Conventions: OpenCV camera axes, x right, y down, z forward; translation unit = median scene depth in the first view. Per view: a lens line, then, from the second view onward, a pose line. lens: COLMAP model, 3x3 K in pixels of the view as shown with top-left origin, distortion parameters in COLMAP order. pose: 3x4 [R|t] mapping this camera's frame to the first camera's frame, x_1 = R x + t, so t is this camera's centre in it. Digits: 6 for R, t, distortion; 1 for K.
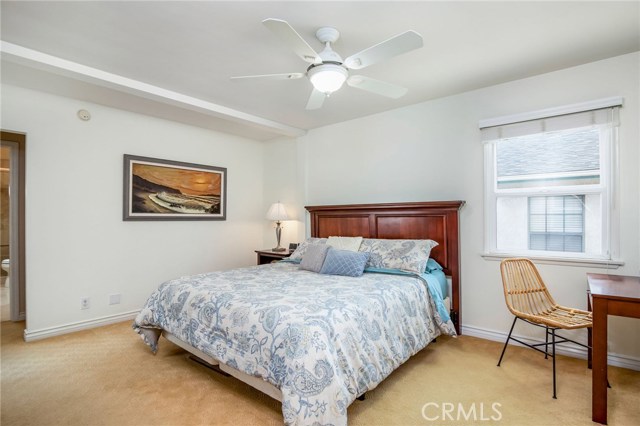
lens RADIAL K [[316.1, 0, 320.4], [0, 316.1, 213.6], [0, 0, 1]] dist [-0.015924, -0.000361]
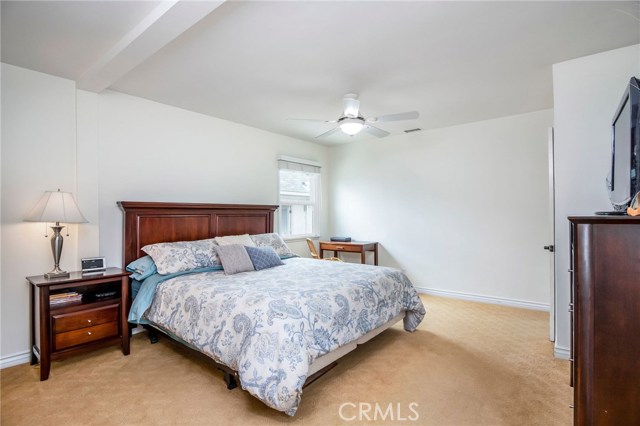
lens RADIAL K [[316.1, 0, 320.4], [0, 316.1, 213.6], [0, 0, 1]] dist [-0.015924, -0.000361]
pose [[-0.037417, 0.013961, 0.999202, -0.994253], [-0.003778, 0.999893, -0.014112, 0.015691], [-0.999293, -0.004303, -0.037360, 0.797887]]
